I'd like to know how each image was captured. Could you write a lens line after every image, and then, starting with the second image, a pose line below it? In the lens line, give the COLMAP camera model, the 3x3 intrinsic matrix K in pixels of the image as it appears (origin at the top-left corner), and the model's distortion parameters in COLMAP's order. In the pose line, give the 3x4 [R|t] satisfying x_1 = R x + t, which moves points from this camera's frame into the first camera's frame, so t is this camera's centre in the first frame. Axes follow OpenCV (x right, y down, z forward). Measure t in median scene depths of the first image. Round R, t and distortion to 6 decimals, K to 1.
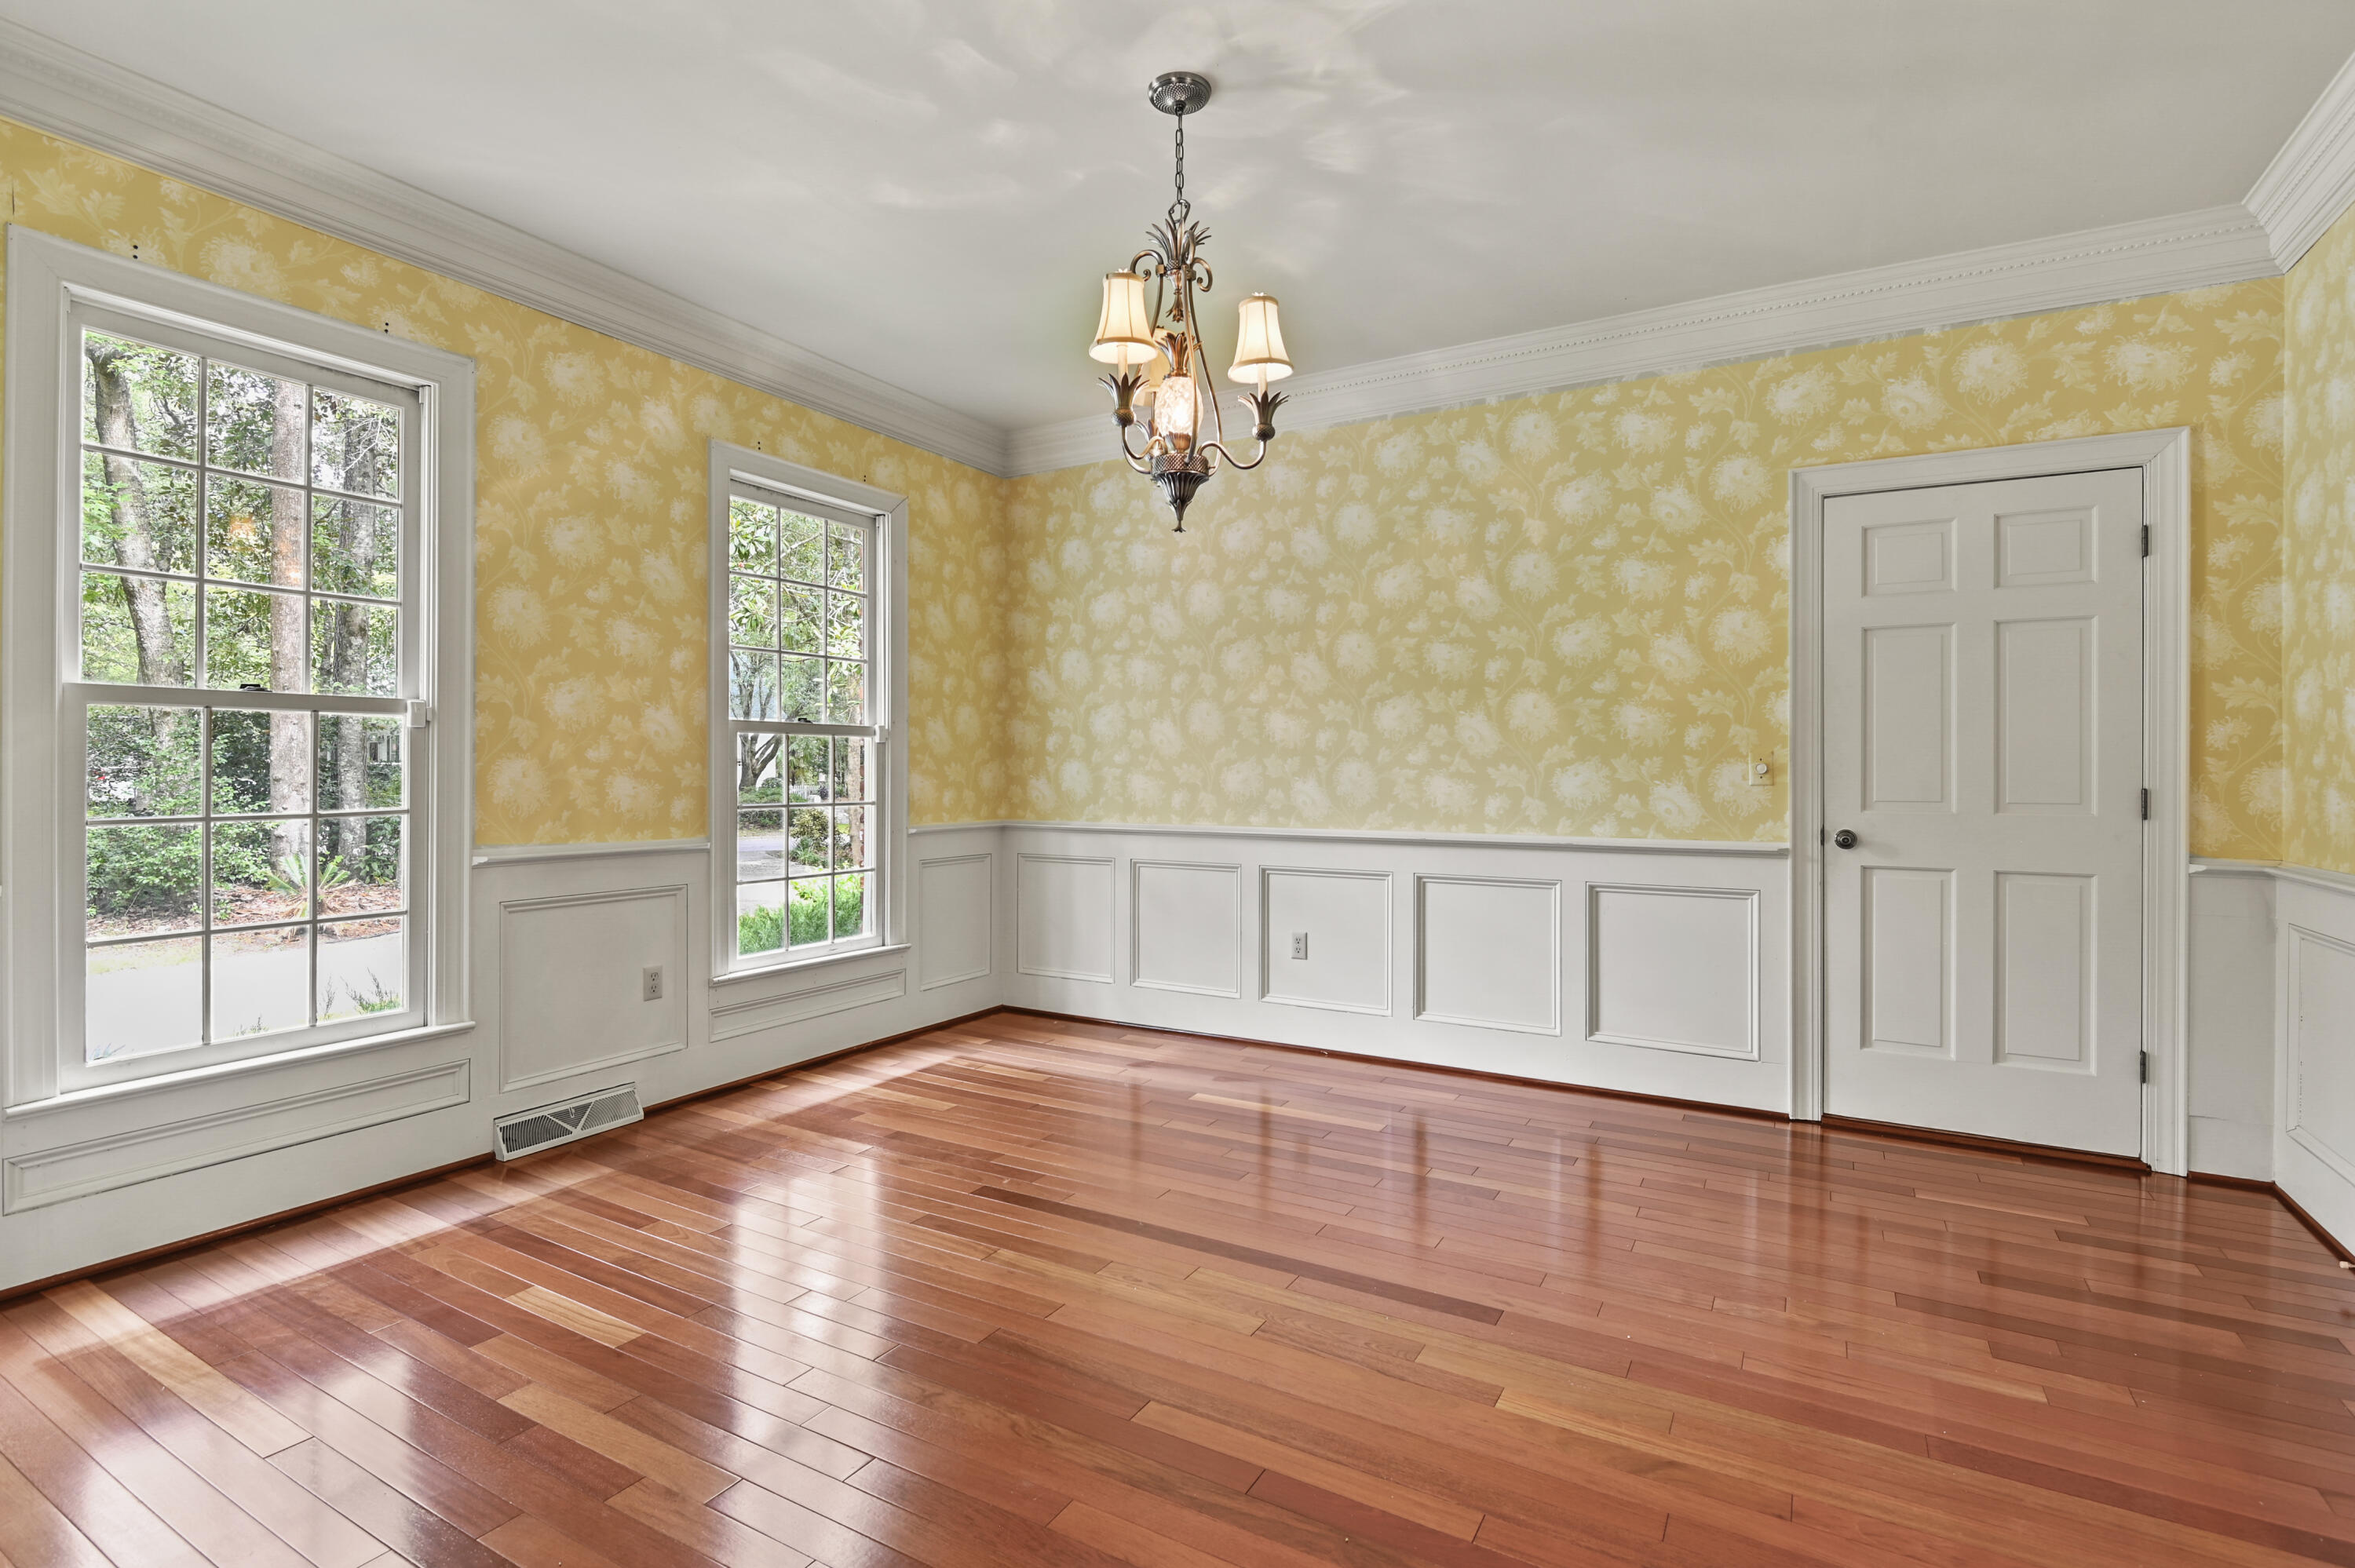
lens RADIAL K [[1101.5, 0, 1155.0], [0, 1101.5, 775.5], [0, 0, 1]] dist [-0.016986, -0.002947]
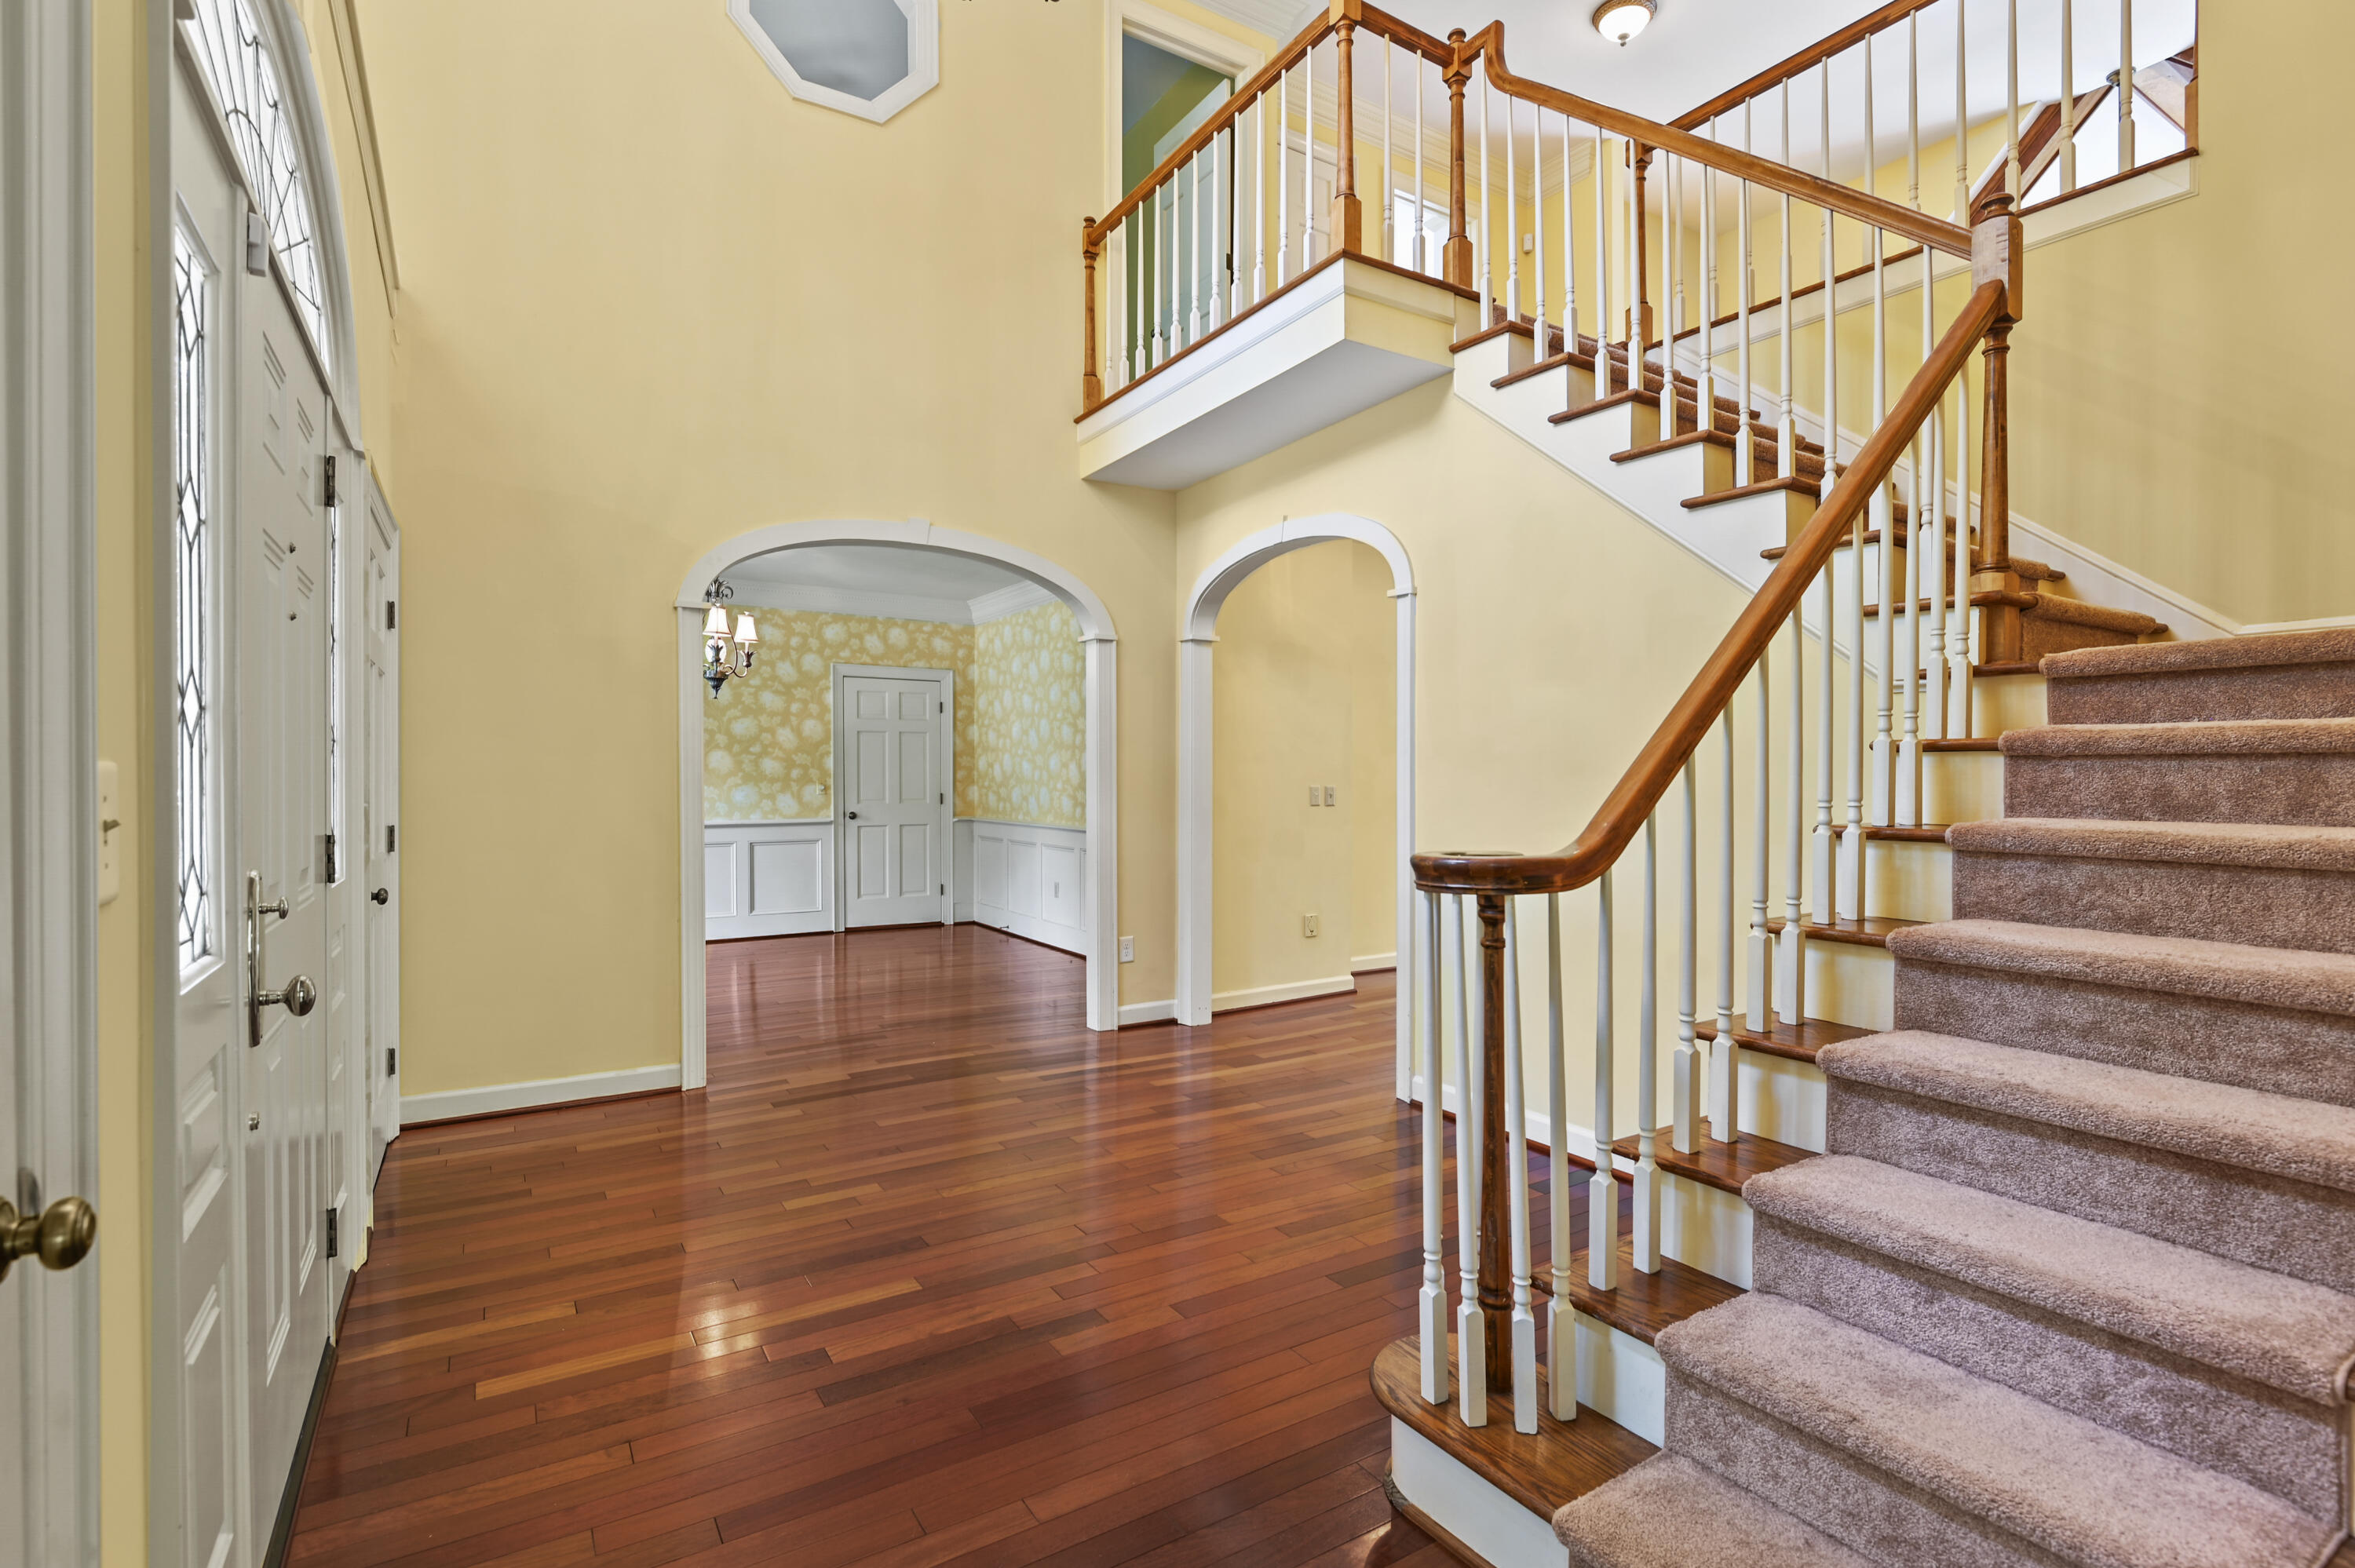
lens RADIAL K [[1101.5, 0, 1165.3], [0, 1101.5, 776.5], [0, 0, 1]] dist [-0.016986, -0.002947]
pose [[0.451750, -0.006052, 0.892124, -0.878223], [0.005600, 0.999977, 0.003948, -0.024777], [-0.892127, 0.003212, 0.451773, -0.526398]]
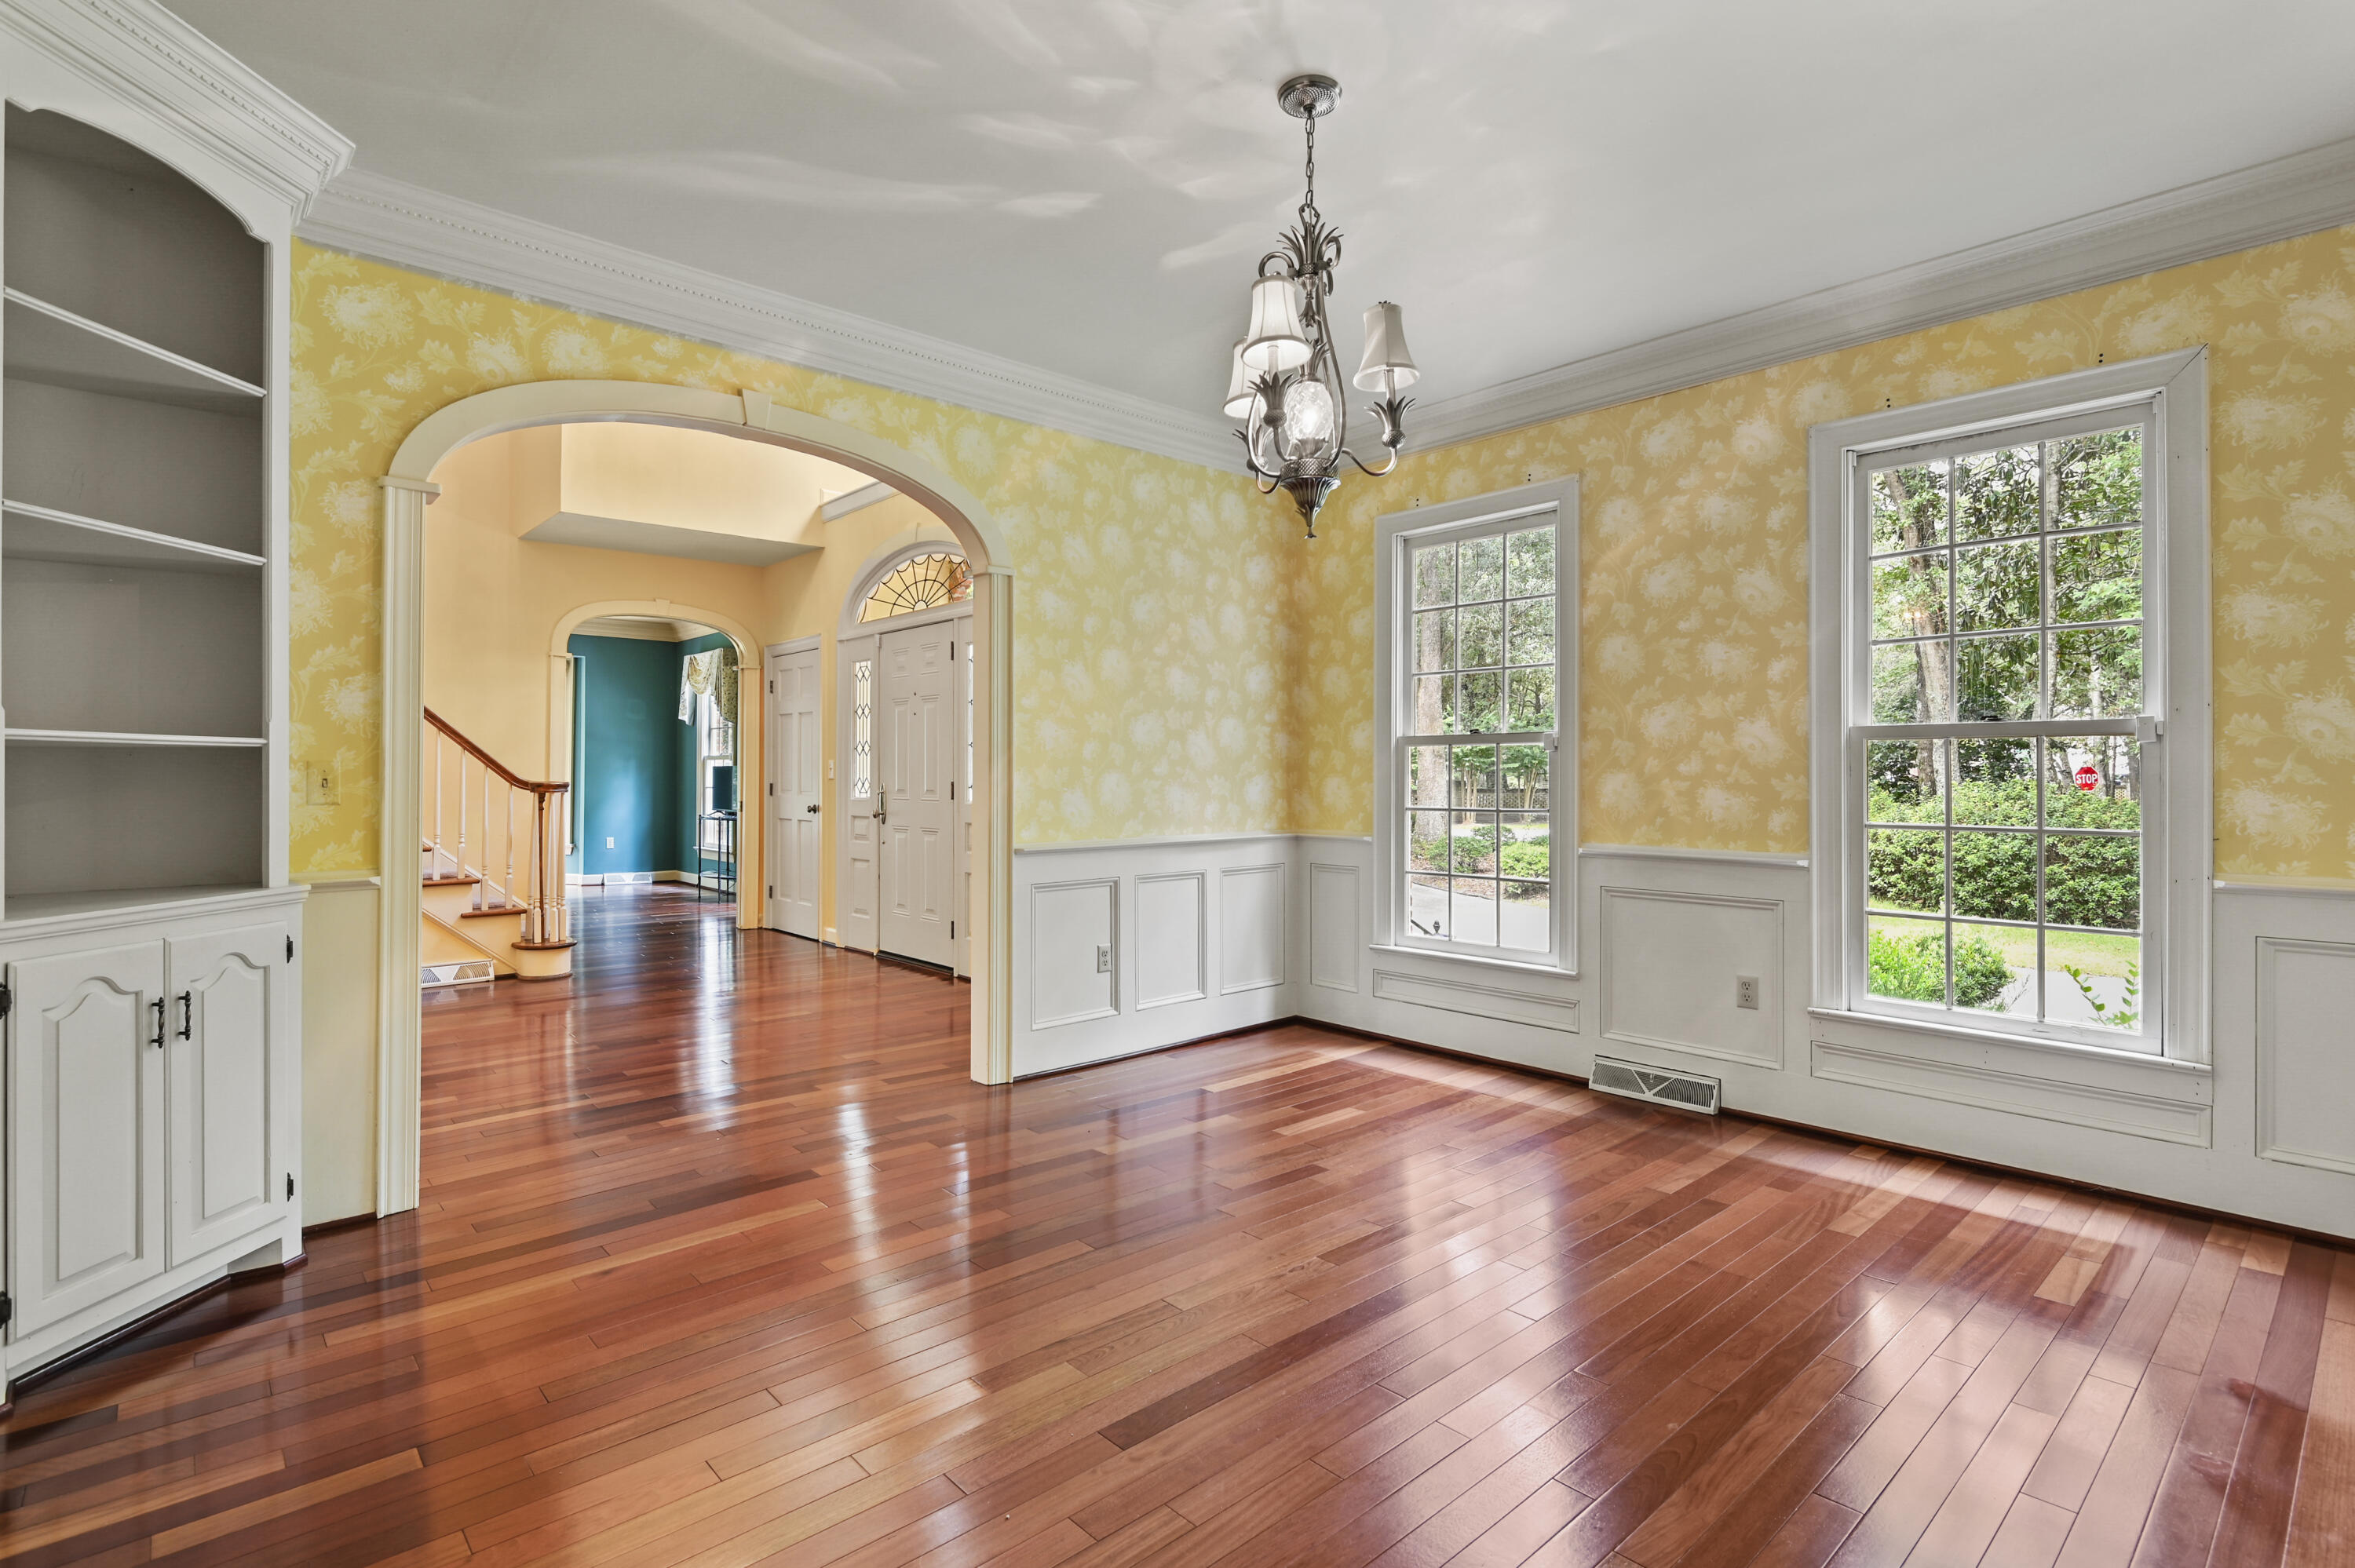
lens RADIAL K [[1101.5, 0, 1190.4], [0, 1101.5, 771.2], [0, 0, 1]] dist [-0.016986, -0.002947]
pose [[-0.288630, -0.005161, -0.957427, 0.872408], [-0.005750, 0.999977, -0.003657, -0.011563], [0.957424, 0.004450, -0.288653, 1.043851]]
